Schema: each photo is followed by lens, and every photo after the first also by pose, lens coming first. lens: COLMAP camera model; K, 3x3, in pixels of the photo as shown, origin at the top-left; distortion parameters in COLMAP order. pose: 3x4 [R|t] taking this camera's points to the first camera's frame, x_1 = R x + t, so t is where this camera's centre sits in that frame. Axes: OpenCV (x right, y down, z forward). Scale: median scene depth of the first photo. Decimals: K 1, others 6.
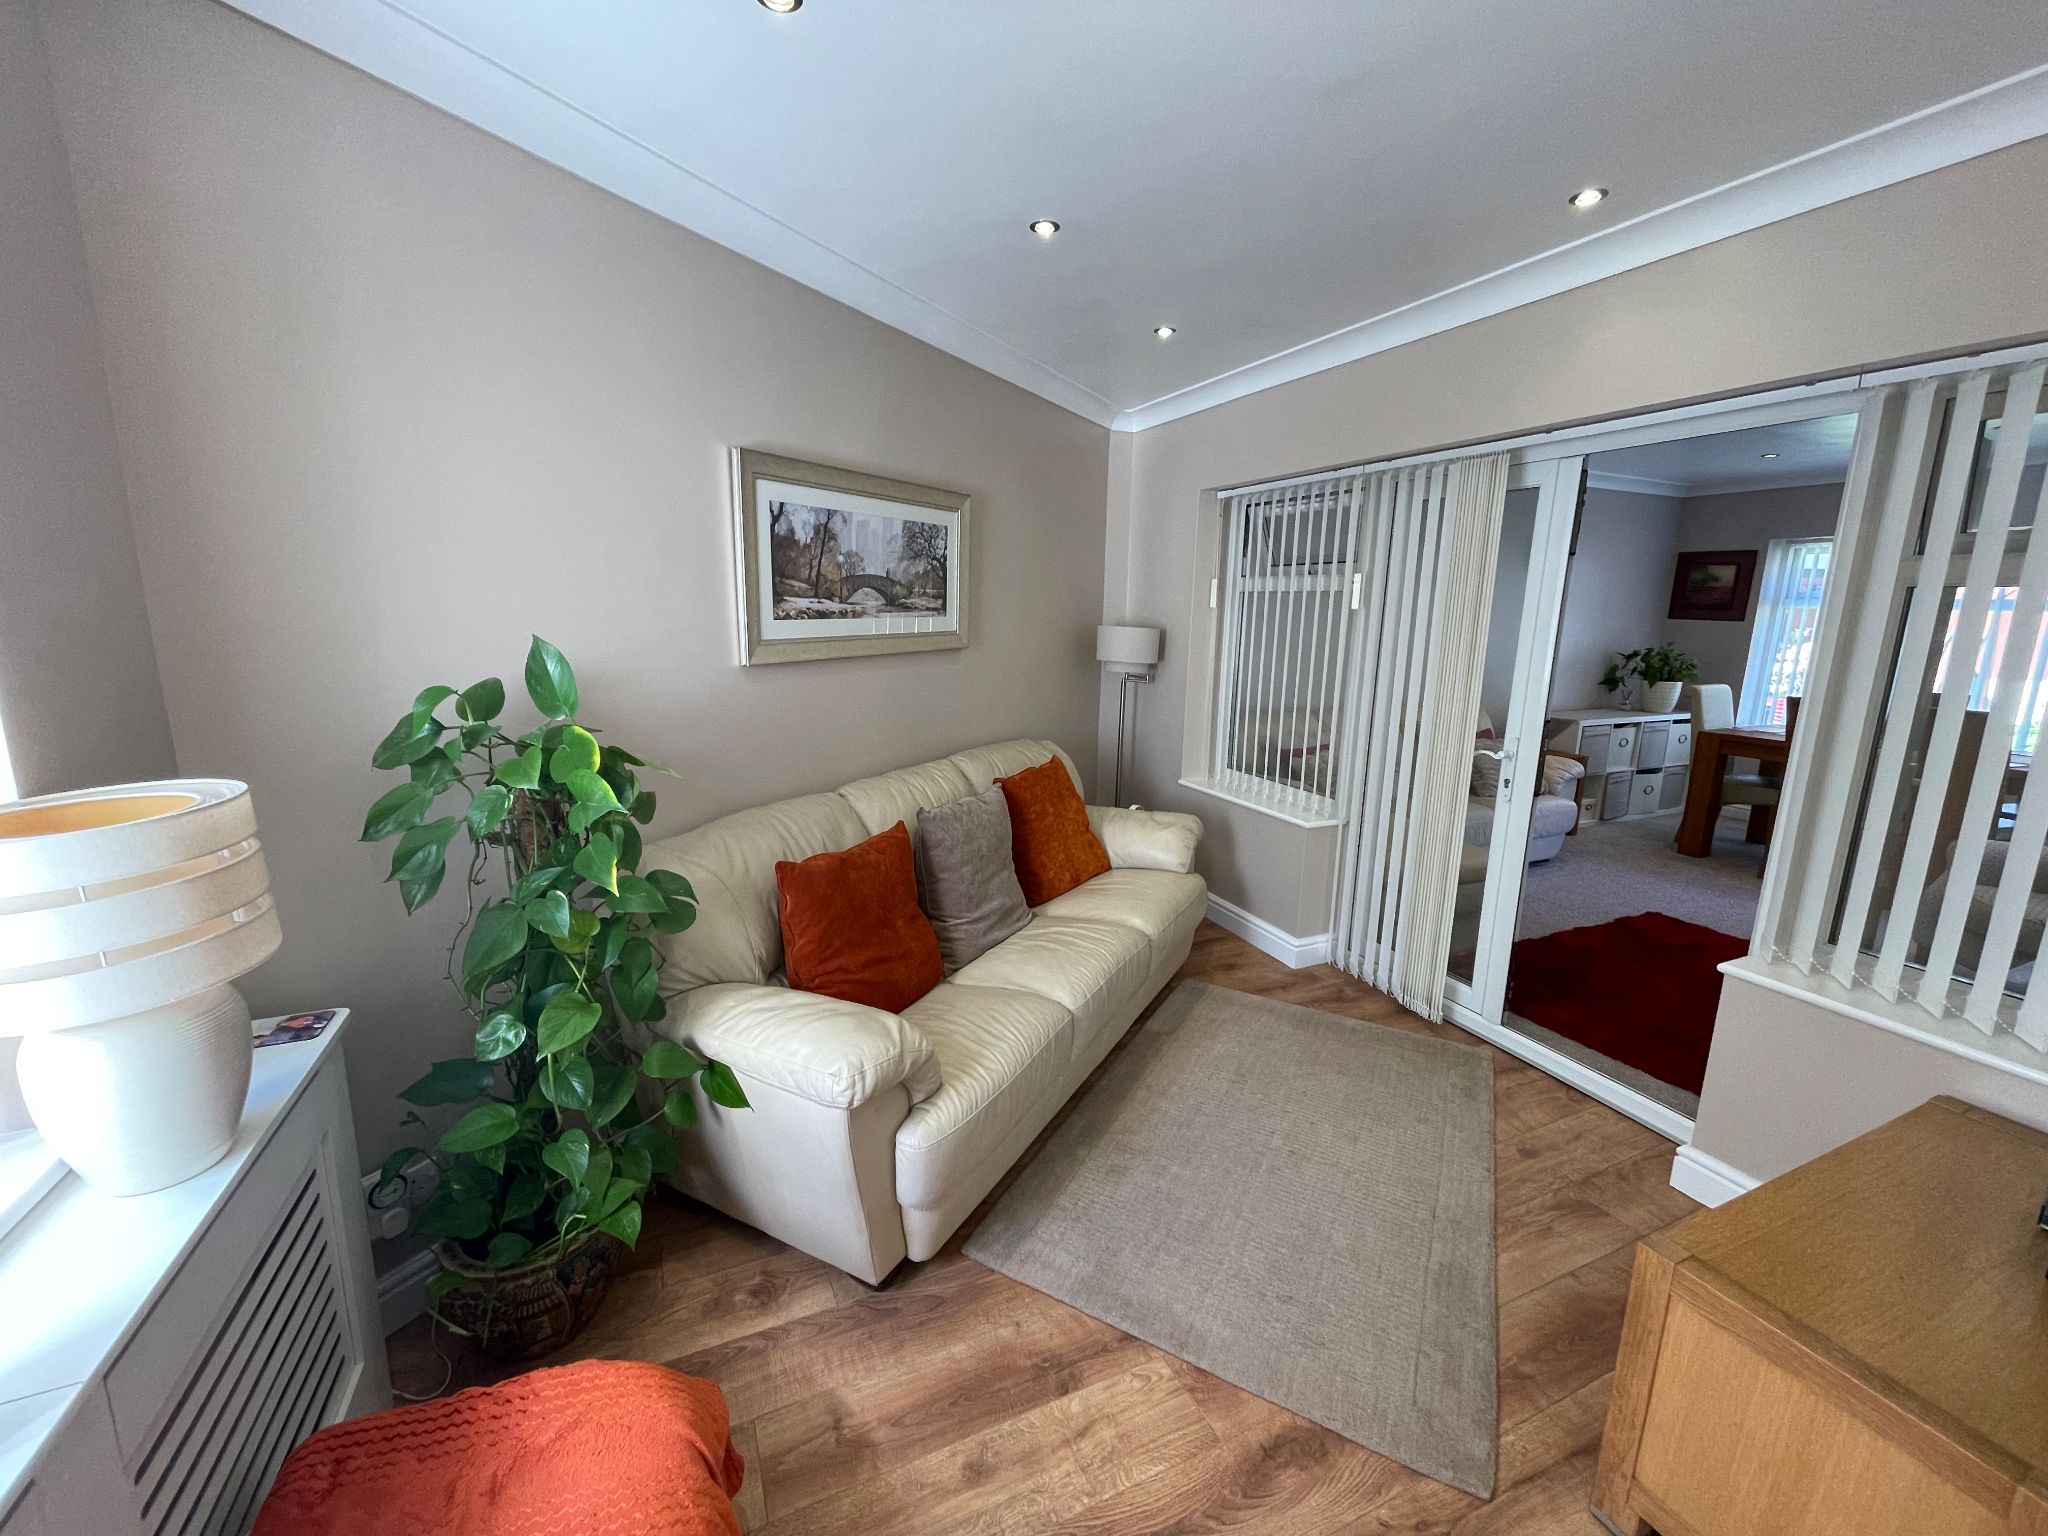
lens RADIAL K [[828.1, 0, 1024.6], [0, 828.1, 769.6], [0, 0, 1]] dist [-0.002960, 0.001085]
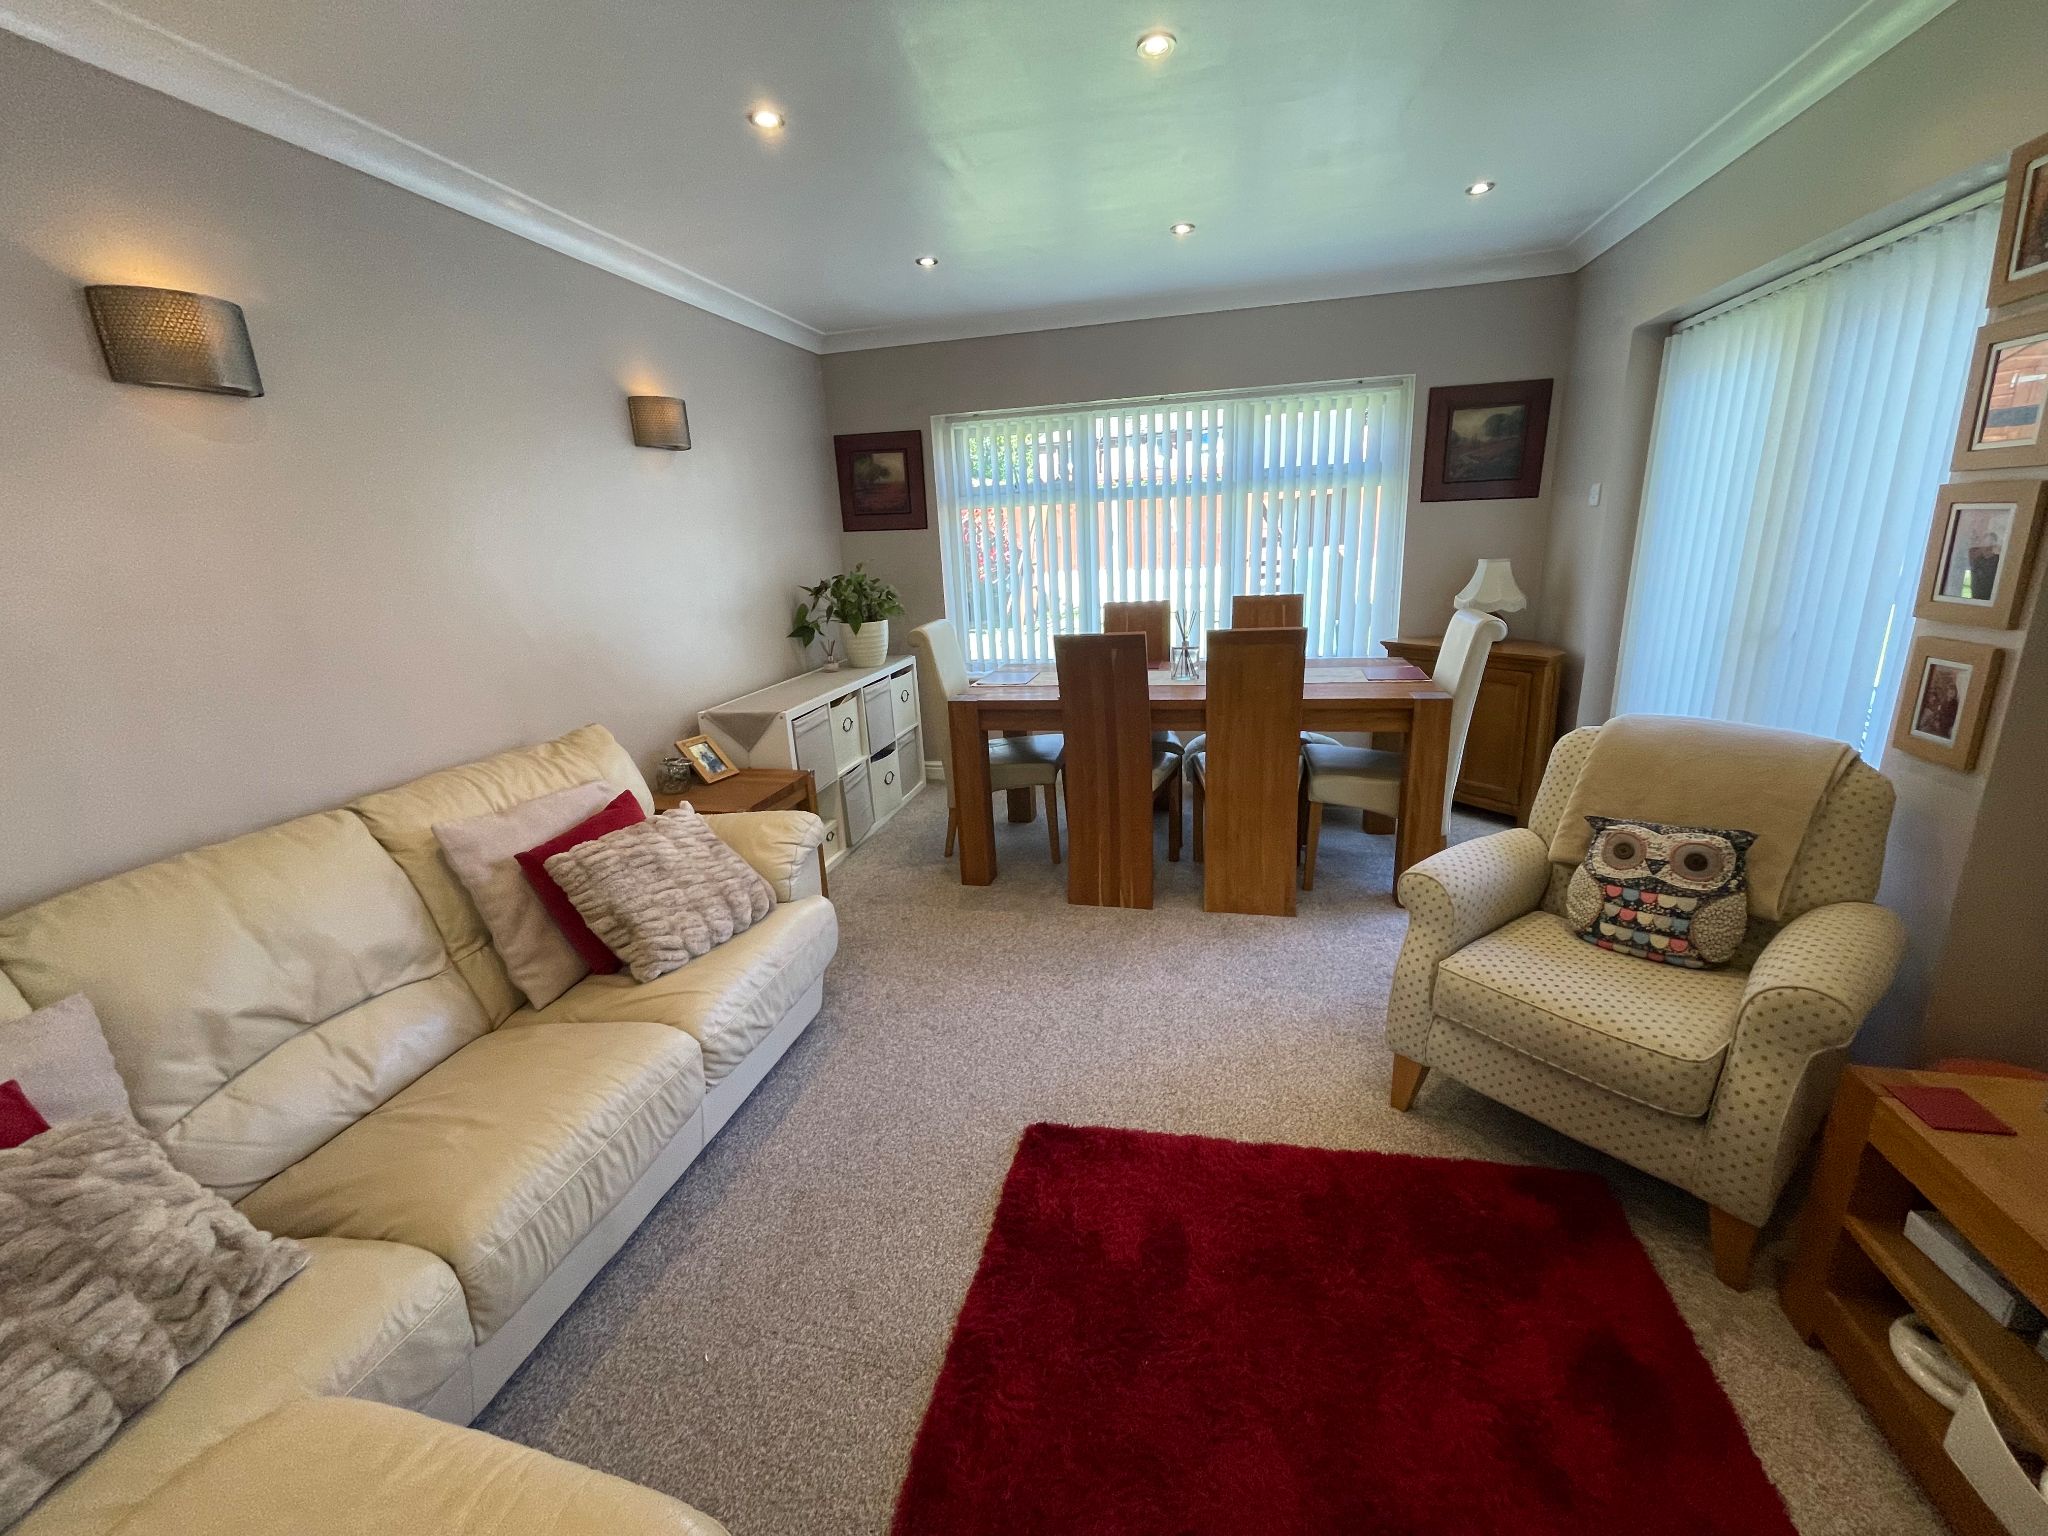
lens RADIAL K [[828.1, 0, 1027.5], [0, 828.1, 758.9], [0, 0, 1]] dist [-0.002960, 0.001085]
pose [[0.611870, -0.267976, 0.744180, 0.302374], [0.214169, 0.961843, 0.170263, -0.084952], [-0.761411, 0.055202, 0.645915, 0.448768]]
